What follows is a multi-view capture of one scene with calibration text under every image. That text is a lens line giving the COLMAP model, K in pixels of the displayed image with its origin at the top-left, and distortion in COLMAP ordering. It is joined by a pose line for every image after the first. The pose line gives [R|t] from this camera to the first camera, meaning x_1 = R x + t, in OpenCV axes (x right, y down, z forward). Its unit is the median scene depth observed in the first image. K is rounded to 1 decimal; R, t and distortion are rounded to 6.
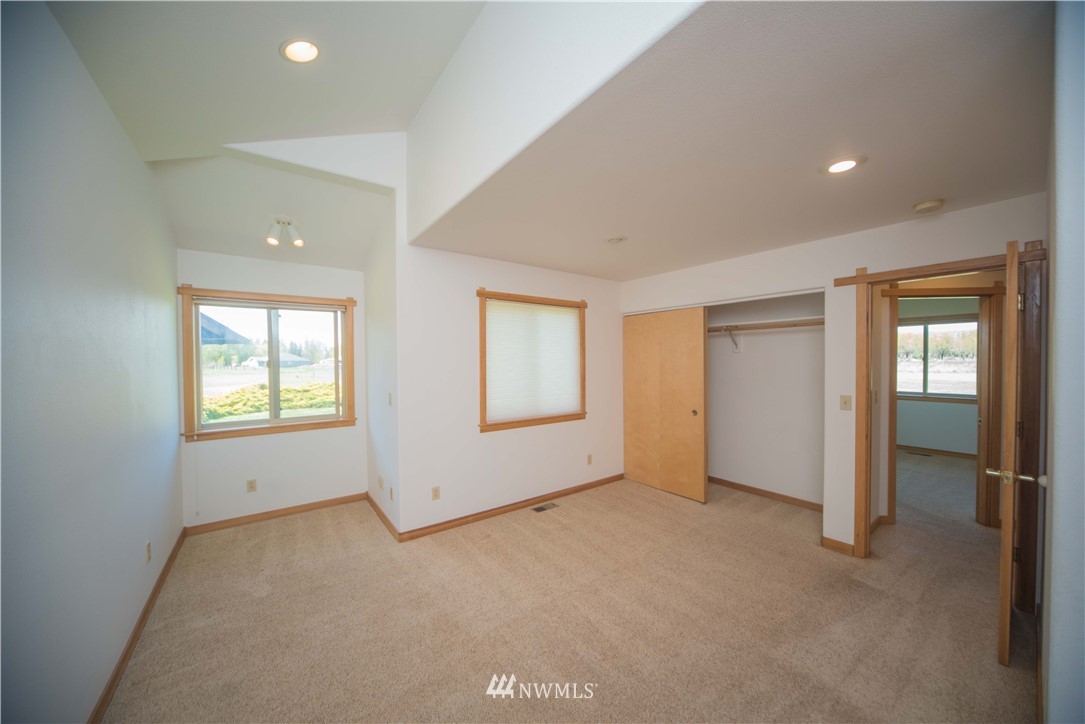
lens RADIAL K [[379.1, 0, 551.7], [0, 379.1, 365.3], [0, 0, 1]] dist [-0.010588, 0.000161]
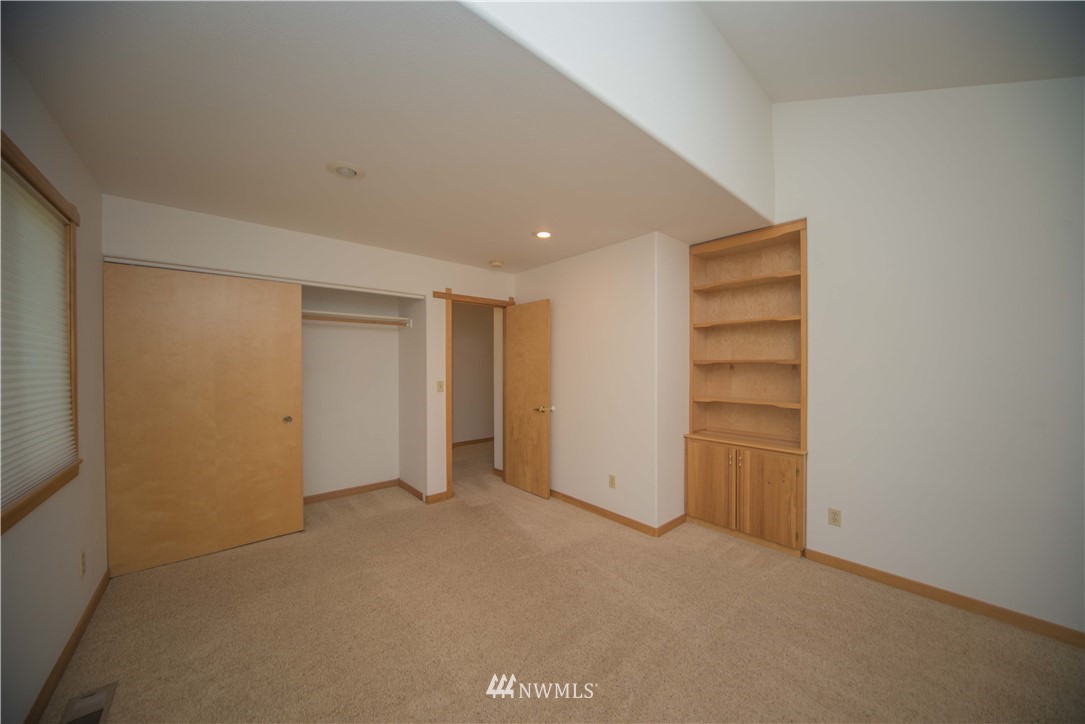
lens RADIAL K [[379.1, 0, 551.7], [0, 379.1, 365.3], [0, 0, 1]] dist [-0.010588, 0.000161]
pose [[-0.085982, 0.004764, 0.996285, -0.576102], [0.016177, 0.999863, -0.003385, 0.035362], [-0.996165, 0.015826, -0.086047, 0.710317]]
